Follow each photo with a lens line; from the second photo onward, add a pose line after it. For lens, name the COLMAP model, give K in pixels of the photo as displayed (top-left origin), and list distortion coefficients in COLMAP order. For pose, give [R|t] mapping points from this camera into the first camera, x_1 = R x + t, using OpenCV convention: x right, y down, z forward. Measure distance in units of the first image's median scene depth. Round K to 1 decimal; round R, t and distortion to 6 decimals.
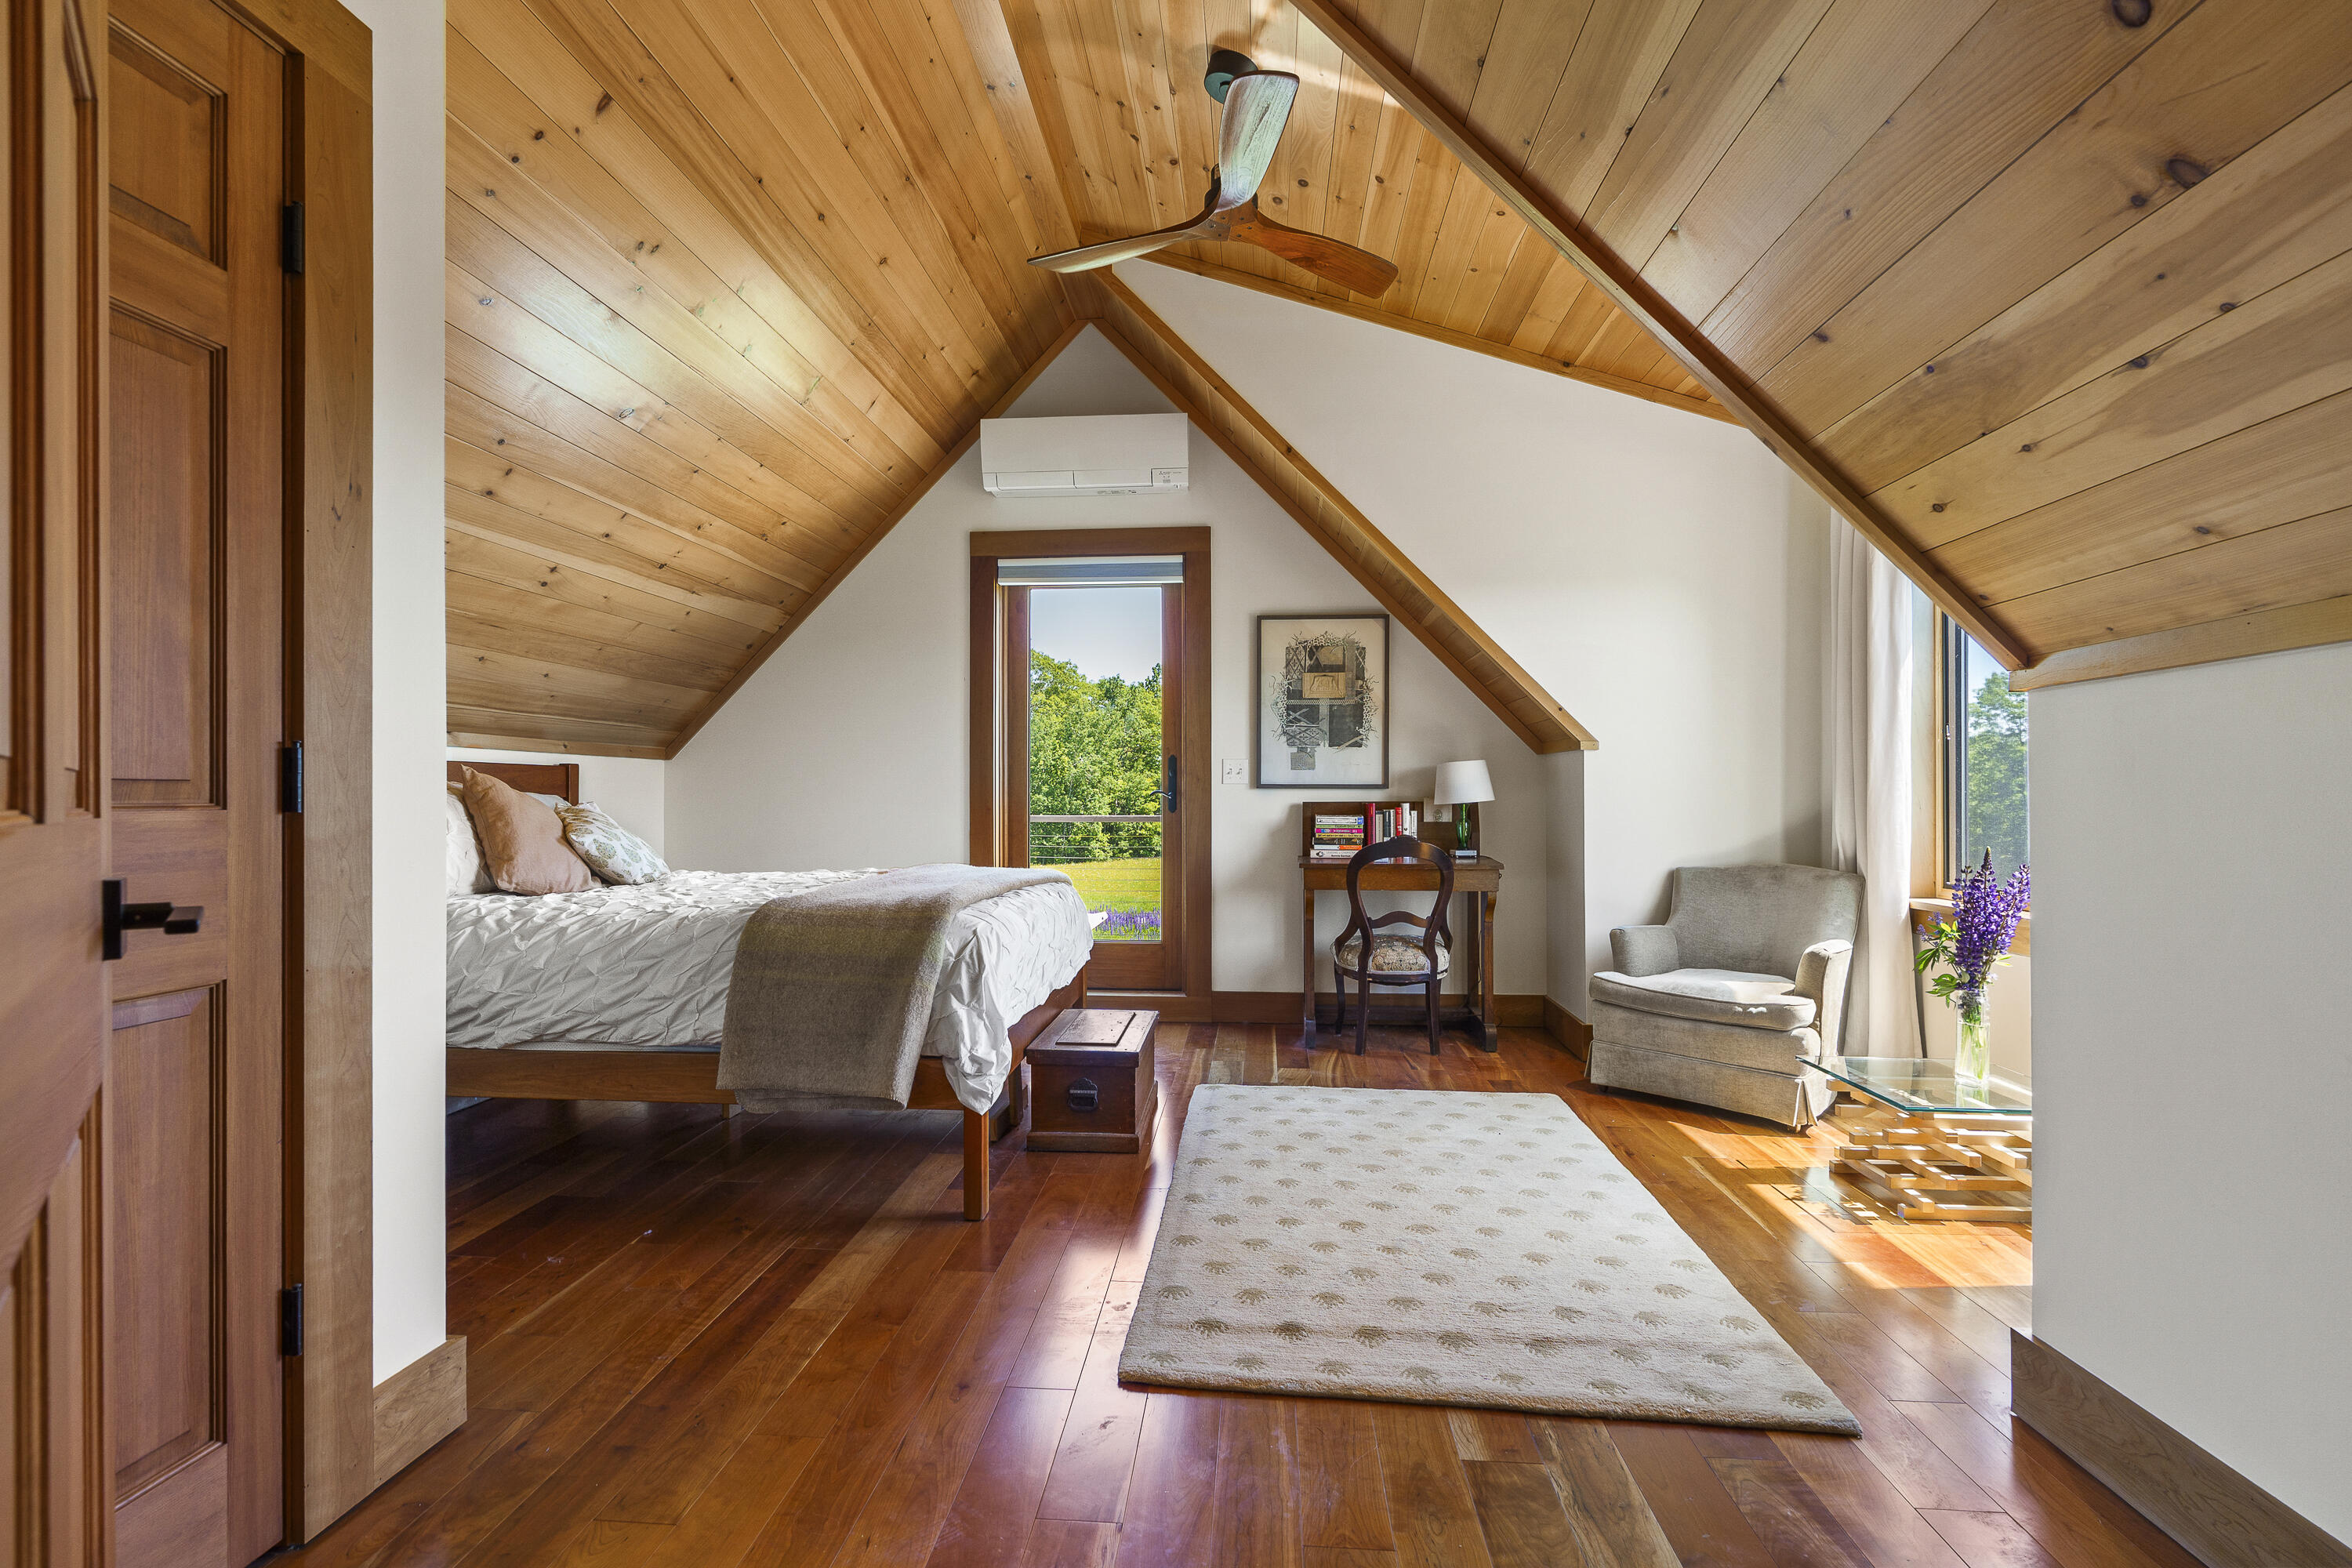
lens RADIAL K [[1081.3, 0, 1160.8], [0, 1081.3, 794.6], [0, 0, 1]] dist [-0.005127, 0.000382]
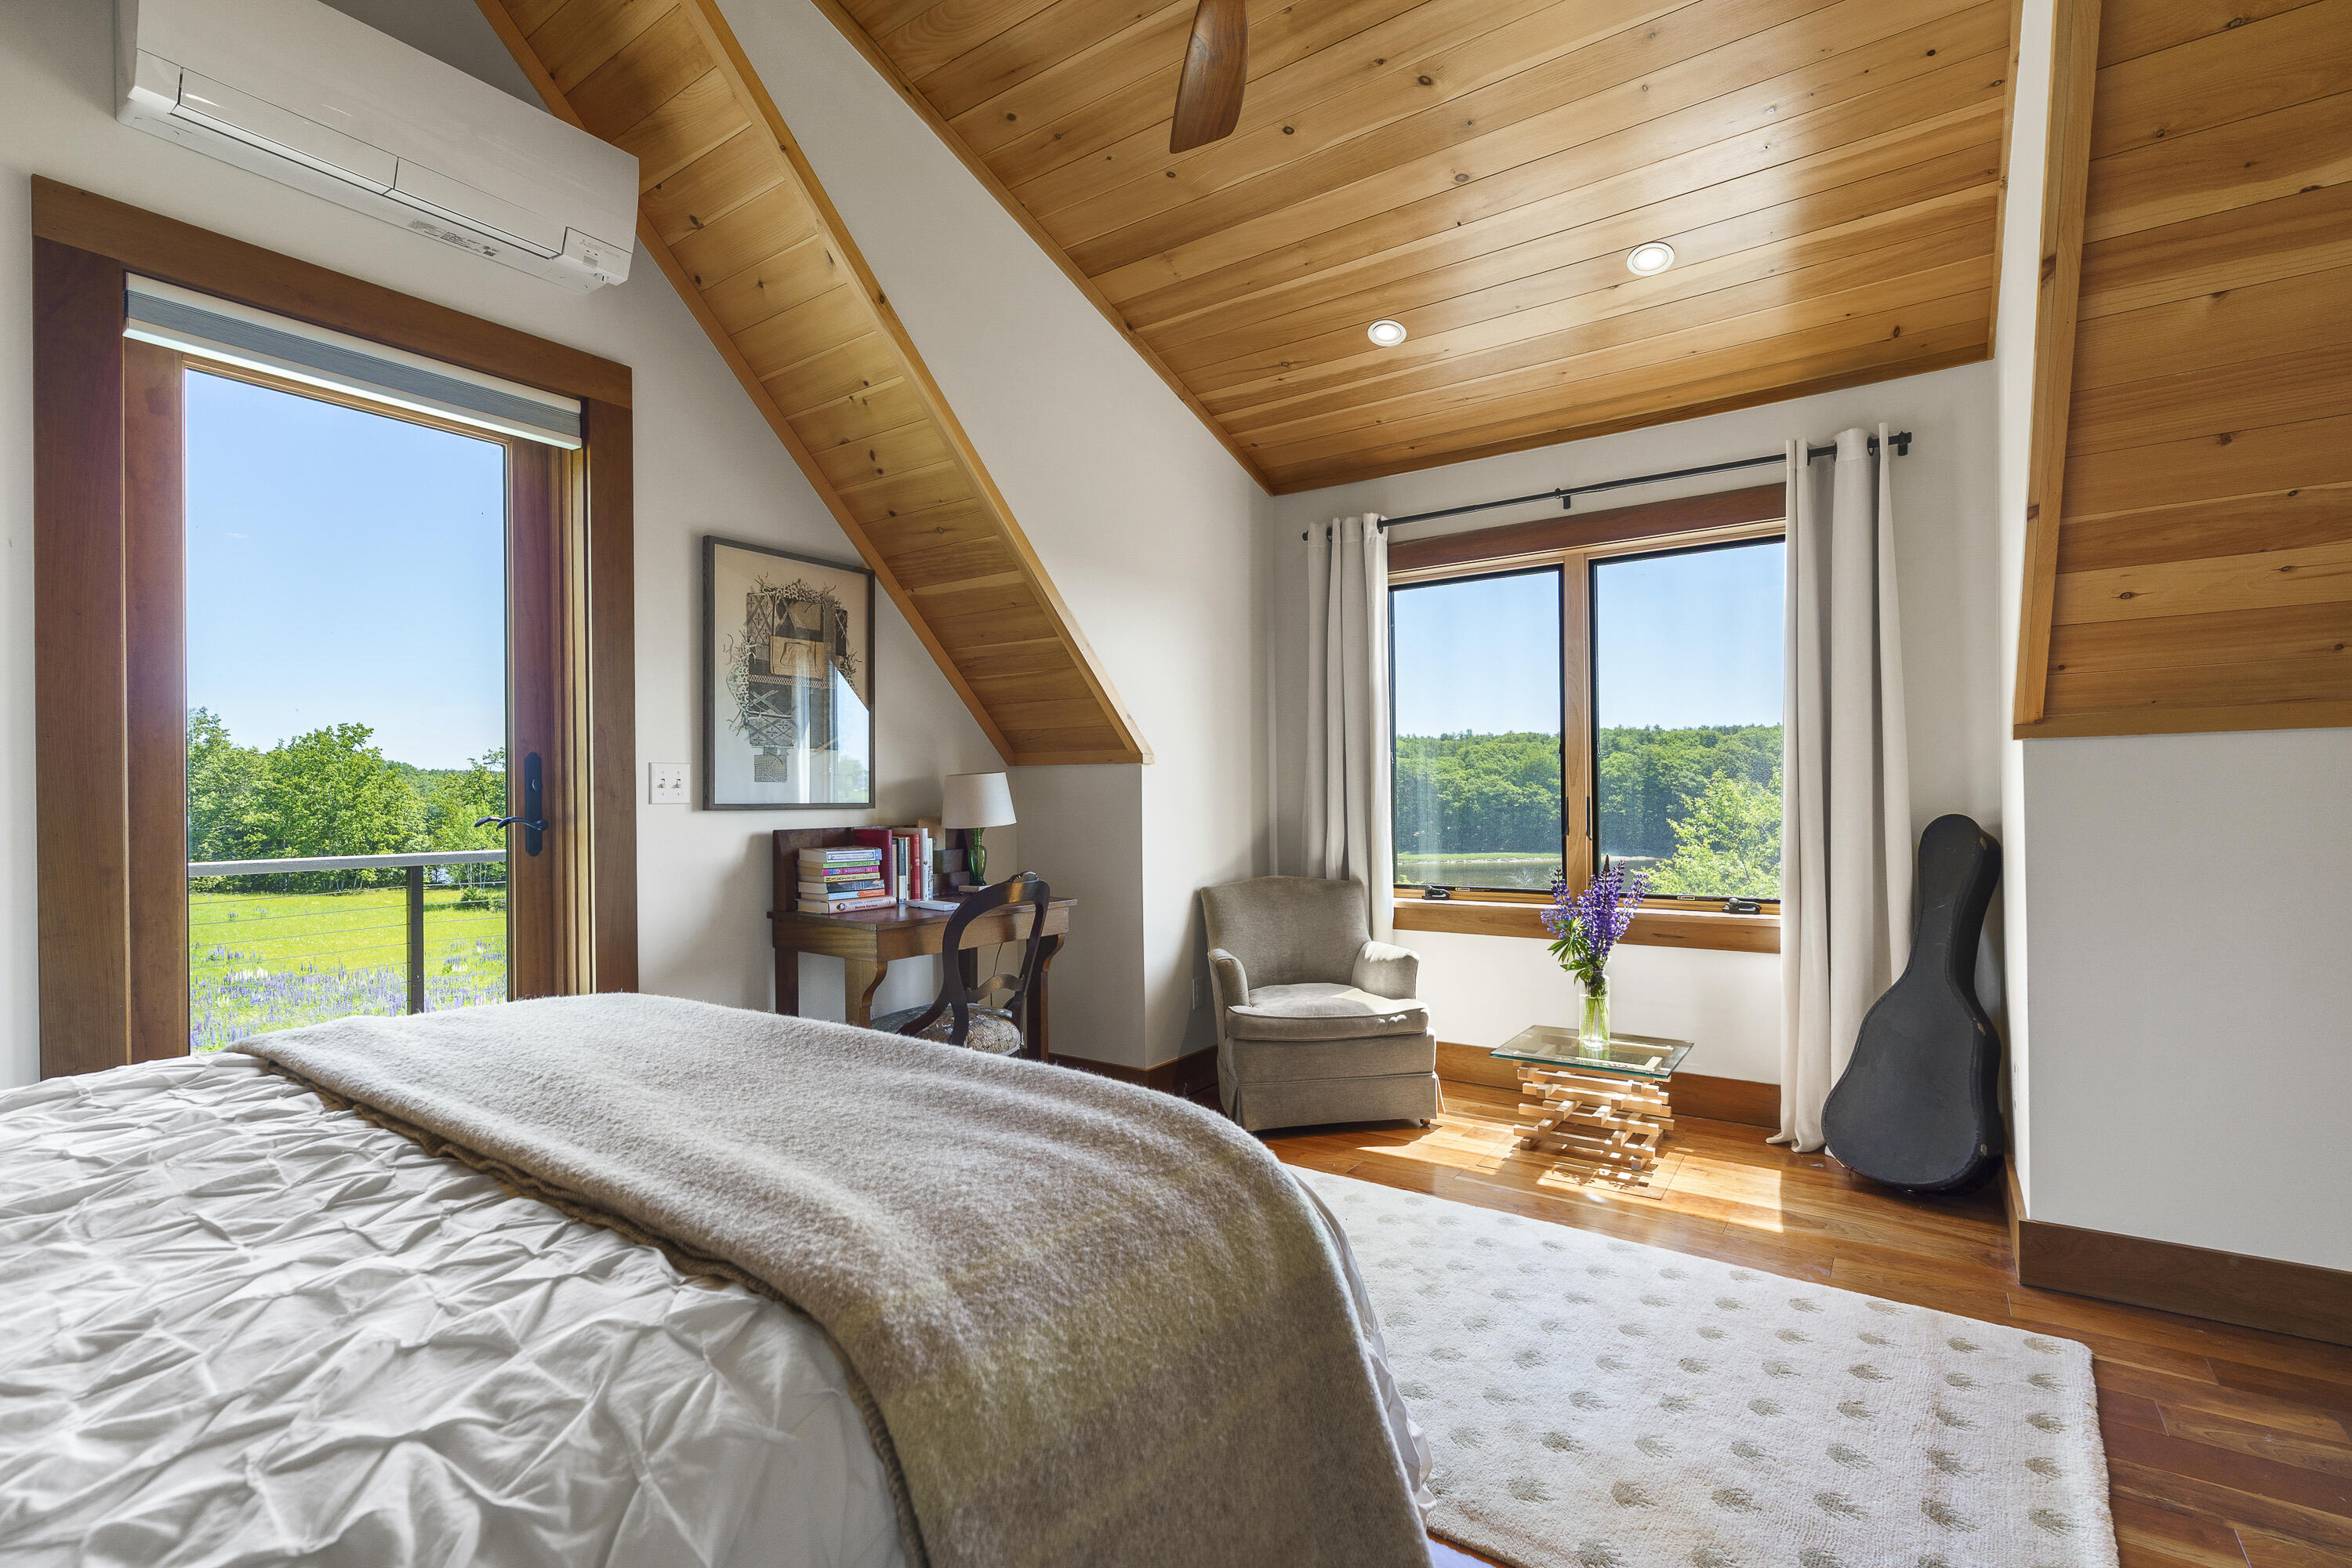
lens RADIAL K [[1081.3, 0, 1192.8], [0, 1081.3, 794.1], [0, 0, 1]] dist [-0.005127, 0.000382]
pose [[0.500070, -0.000806, 0.865985, -0.313039], [0.010475, 0.999932, -0.005118, -0.009456], [-0.865922, 0.011631, 0.500044, 0.446706]]
